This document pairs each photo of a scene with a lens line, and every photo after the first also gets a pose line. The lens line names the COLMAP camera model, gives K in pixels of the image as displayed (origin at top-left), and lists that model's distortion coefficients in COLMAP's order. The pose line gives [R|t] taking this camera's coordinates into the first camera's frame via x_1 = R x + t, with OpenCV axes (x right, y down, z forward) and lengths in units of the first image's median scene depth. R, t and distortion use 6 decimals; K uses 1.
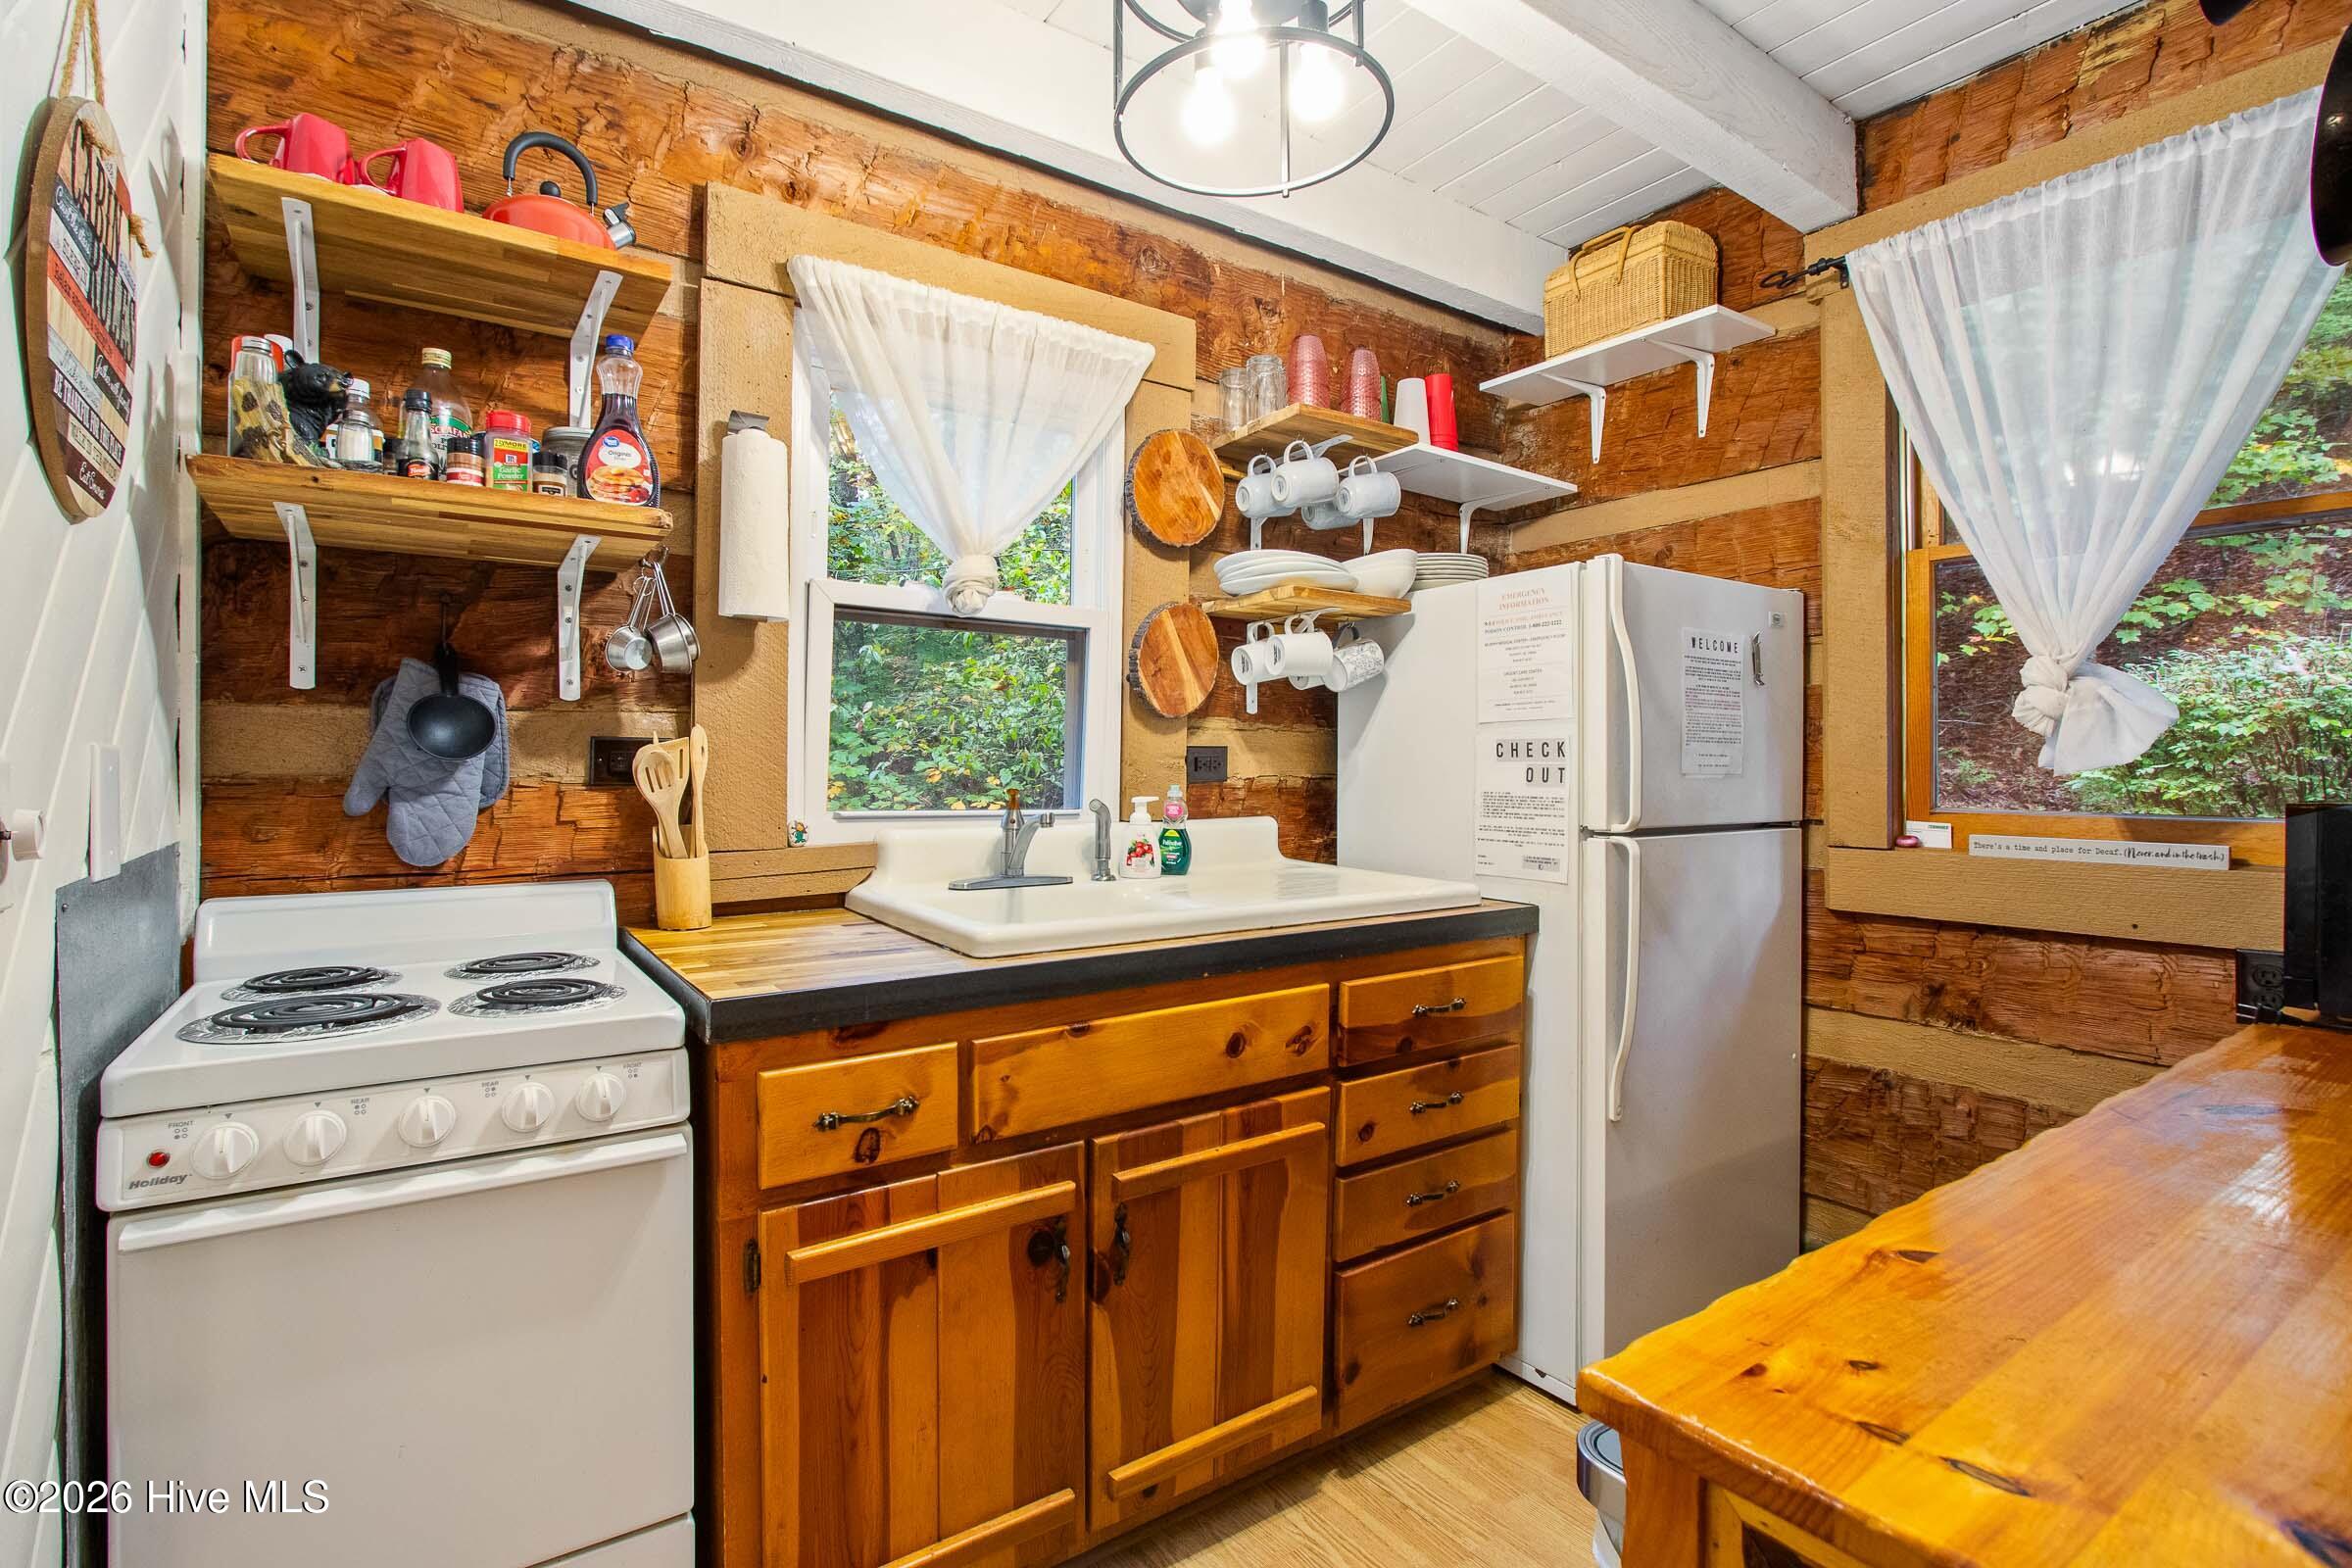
lens RADIAL K [[1120.8, 0, 1176.0], [0, 1120.8, 784.0], [0, 0, 1]] dist [0.013720, 0.000059]
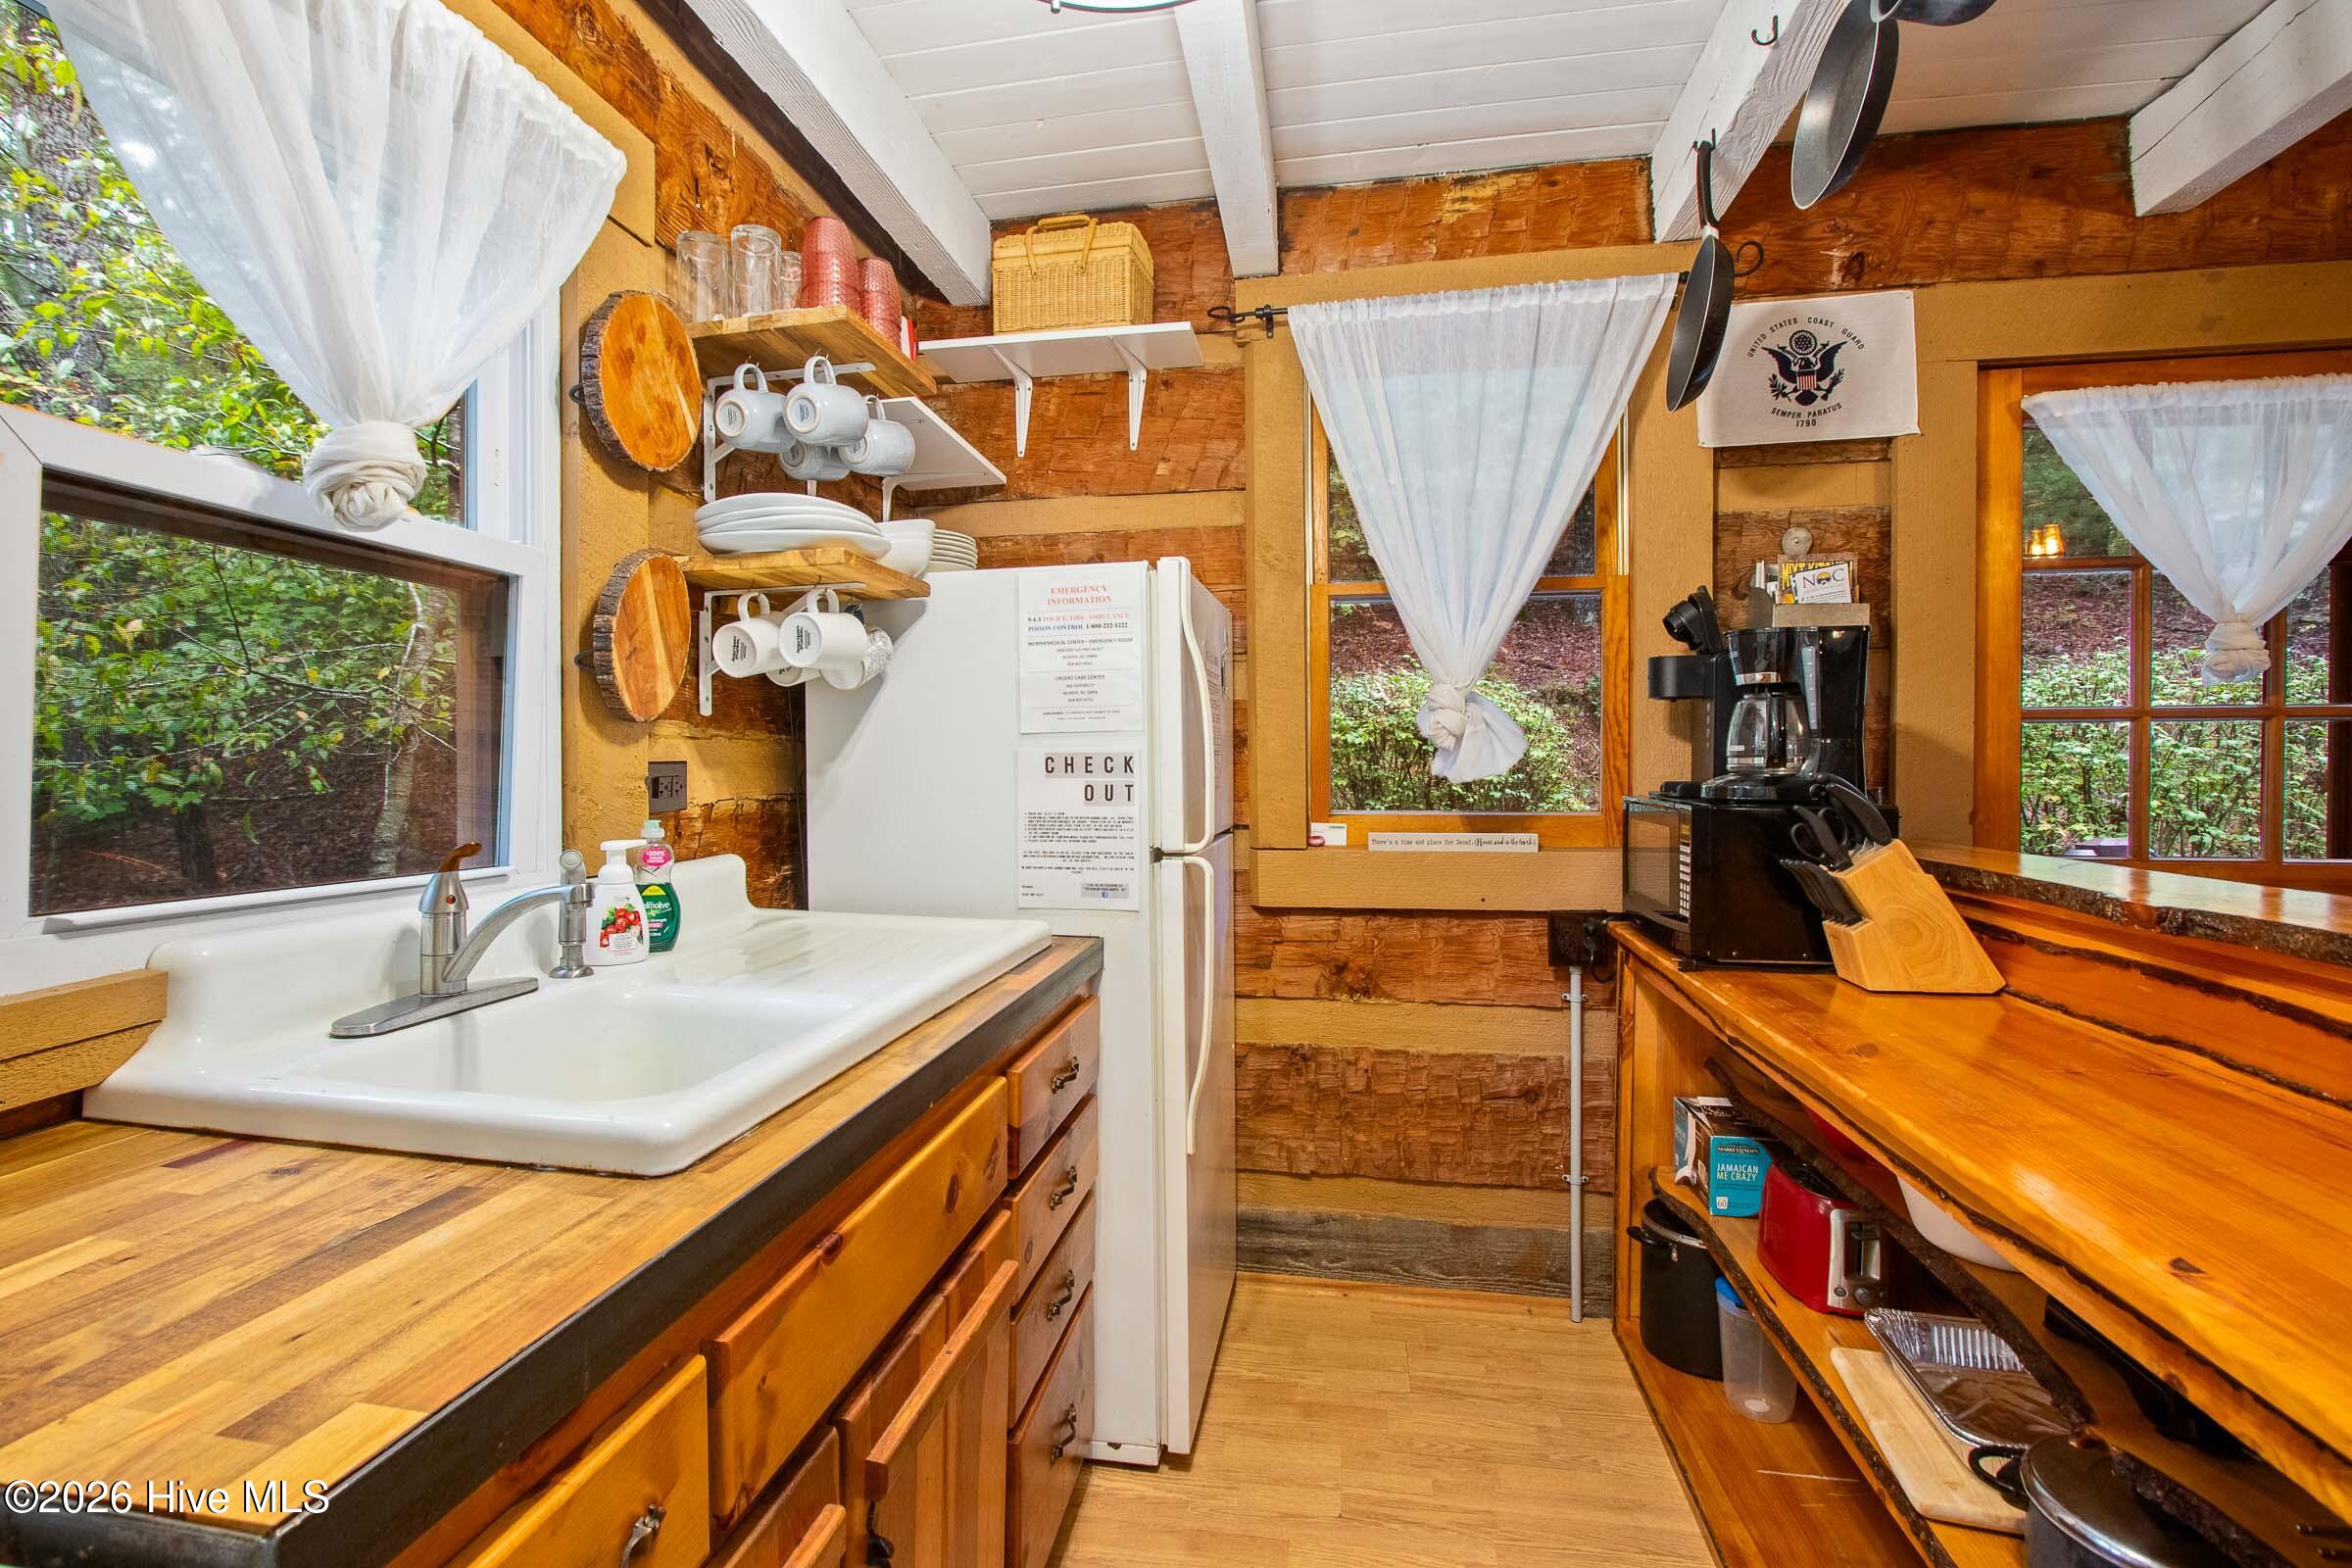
lens RADIAL K [[1120.9, 0, 1174.9], [0, 1120.9, 792.1], [0, 0, 1]] dist [0.000760, 0.000401]
pose [[0.726454, -0.026559, 0.686702, -0.237728], [0.019250, 0.999647, 0.018298, -0.022516], [-0.686946, -0.000073, 0.726709, 0.285312]]
